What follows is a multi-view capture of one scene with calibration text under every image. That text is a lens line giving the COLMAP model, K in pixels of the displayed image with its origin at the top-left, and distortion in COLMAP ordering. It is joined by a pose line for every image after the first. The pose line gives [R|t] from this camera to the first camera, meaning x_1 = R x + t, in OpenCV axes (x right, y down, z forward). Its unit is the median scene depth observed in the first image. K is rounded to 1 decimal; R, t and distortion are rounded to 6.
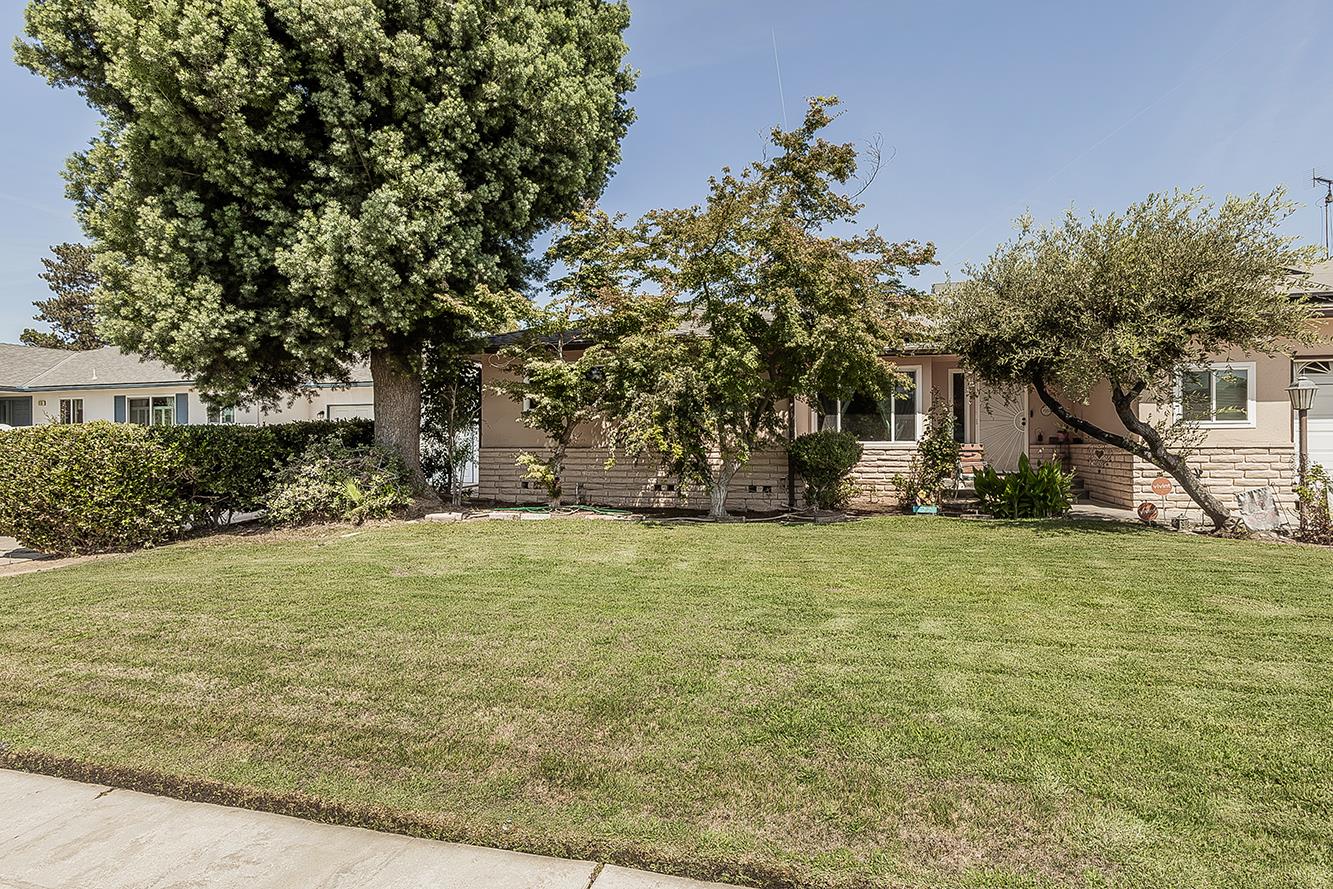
lens RADIAL K [[793.9, 0, 665.3], [0, 793.9, 445.7], [0, 0, 1]] dist [-0.020256, 0.001501]
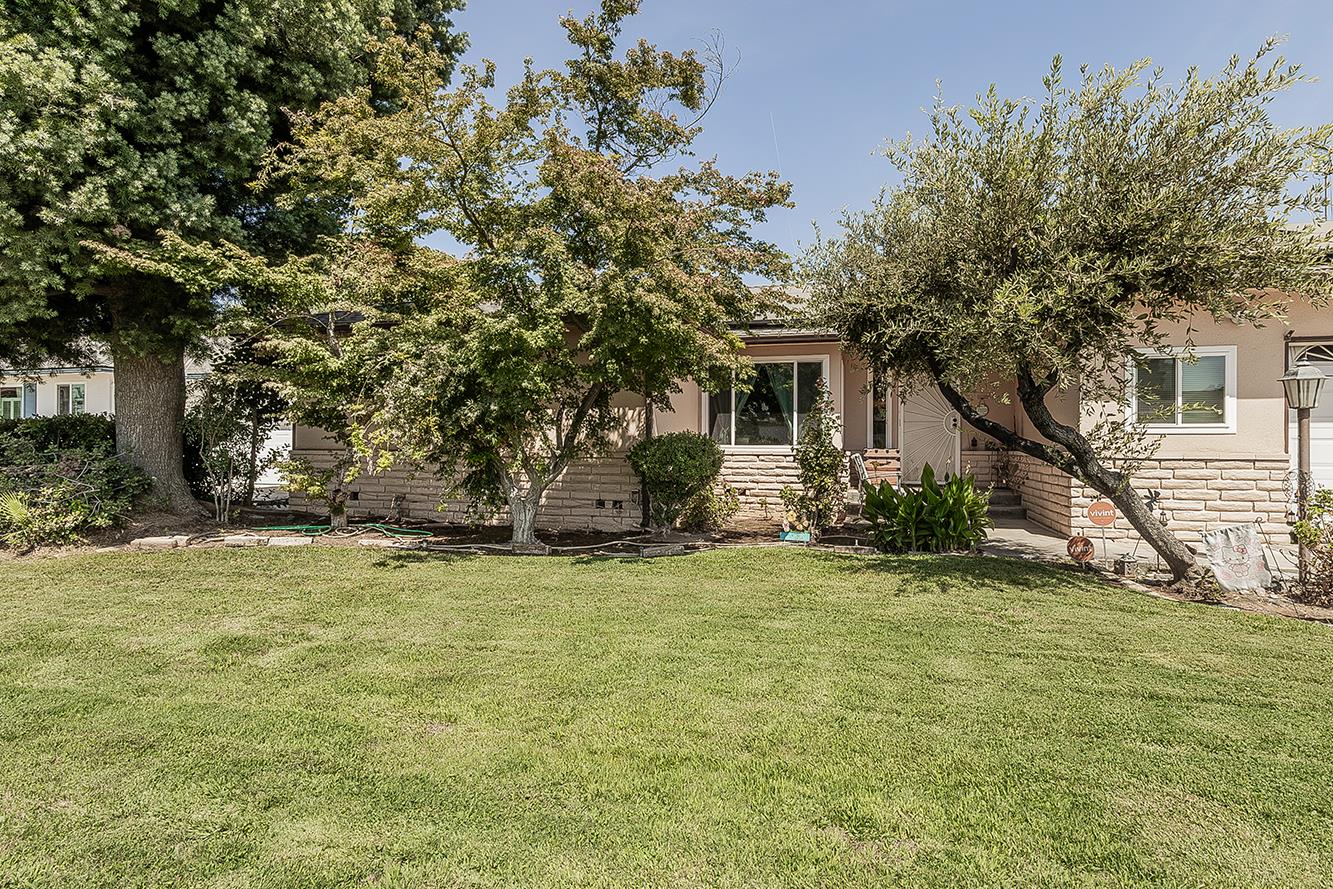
lens RADIAL K [[756.7, 0, 667.6], [0, 756.7, 439.4], [0, 0, 1]] dist [0.003641, -0.000650]
pose [[0.999953, 0.007969, -0.005434, 0.231252], [-0.007997, 0.999955, -0.005096, -0.009786], [0.005394, 0.005140, 0.999972, 0.296480]]
